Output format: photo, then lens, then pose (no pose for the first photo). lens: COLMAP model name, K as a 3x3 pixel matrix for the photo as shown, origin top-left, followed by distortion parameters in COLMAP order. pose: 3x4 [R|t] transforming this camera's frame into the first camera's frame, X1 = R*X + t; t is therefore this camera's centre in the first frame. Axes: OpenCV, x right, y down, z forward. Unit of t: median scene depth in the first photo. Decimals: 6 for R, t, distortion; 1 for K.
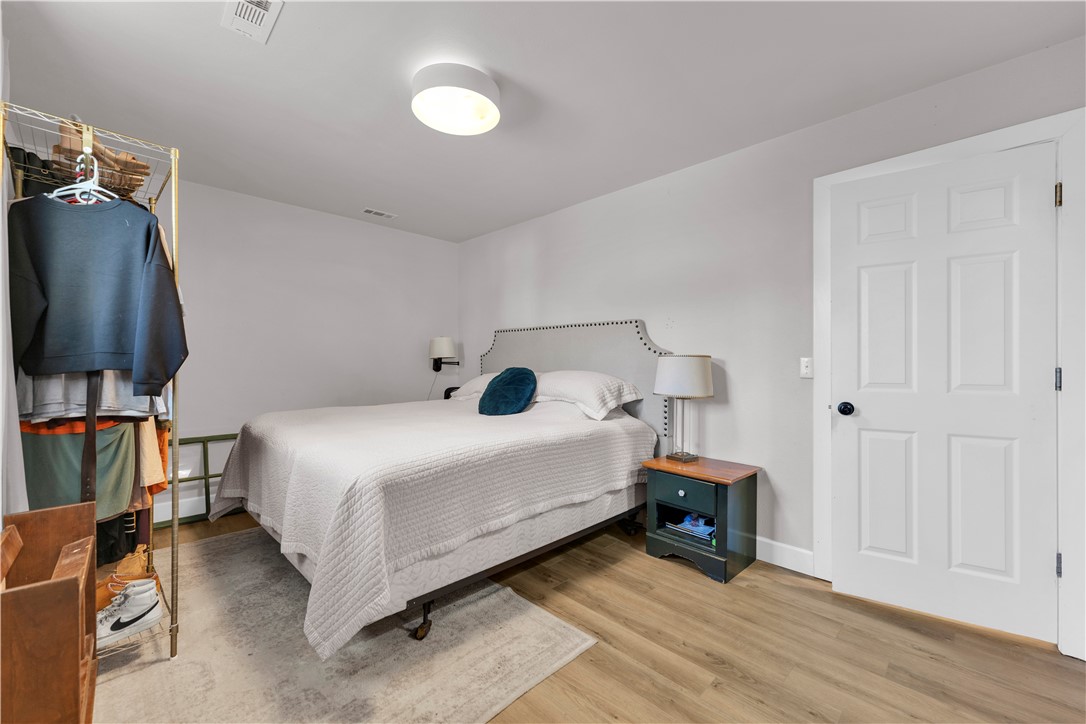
lens RADIAL K [[436.5, 0, 540.5], [0, 436.5, 365.1], [0, 0, 1]] dist [0.000928, -0.000431]
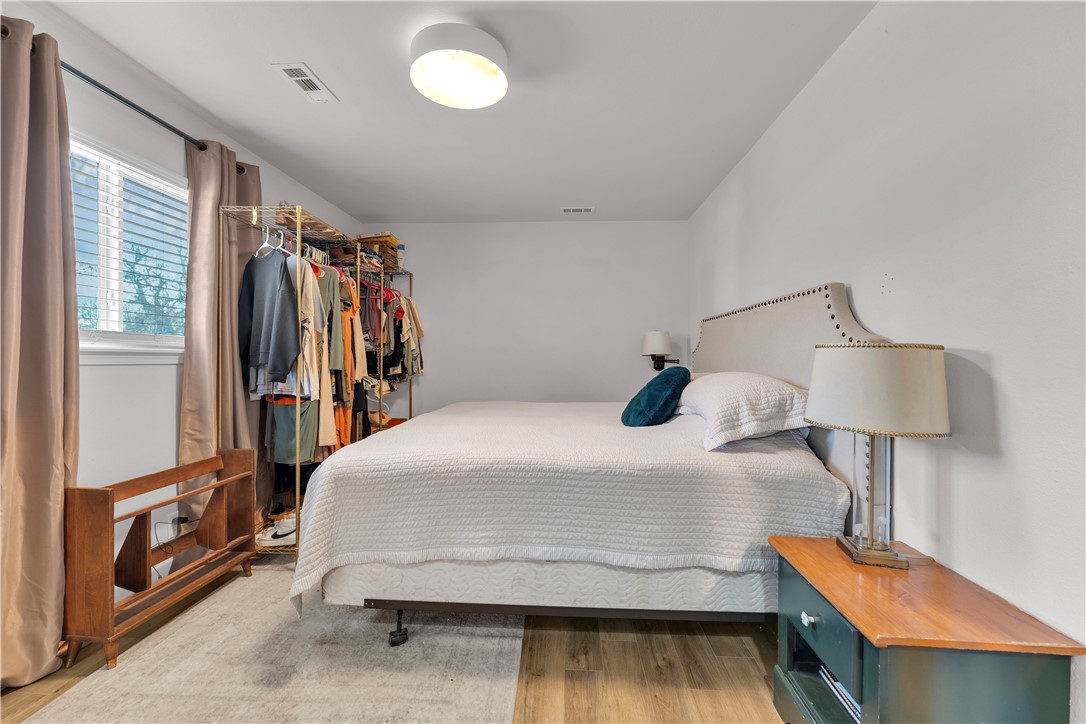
lens RADIAL K [[436.5, 0, 542.3], [0, 436.5, 360.5], [0, 0, 1]] dist [0.000928, -0.000431]
pose [[0.674971, 0.000823, -0.737844, 0.495997], [-0.006557, 0.999967, -0.004883, -0.000065], [0.737815, 0.008134, 0.674954, 0.441026]]
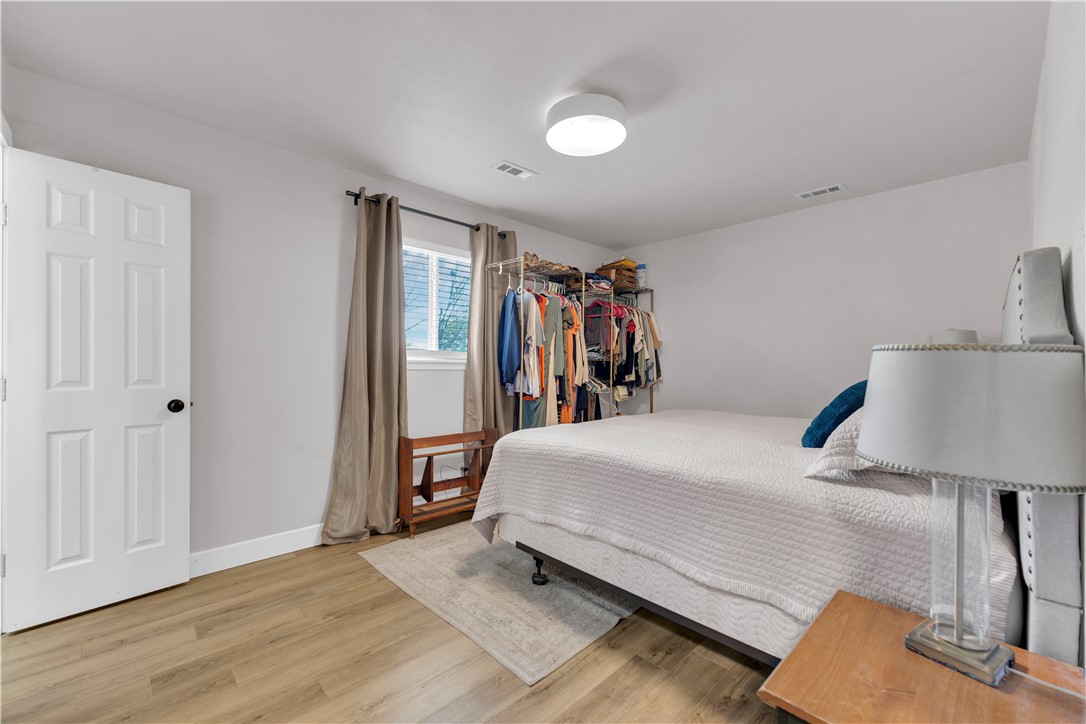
lens RADIAL K [[436.5, 0, 542.3], [0, 436.5, 366.5], [0, 0, 1]] dist [0.000928, -0.000431]
pose [[-0.003131, -0.004807, -0.999984, 0.752884], [-0.015300, 0.999872, -0.004758, -0.000184], [0.999878, 0.015285, -0.003204, 0.762462]]
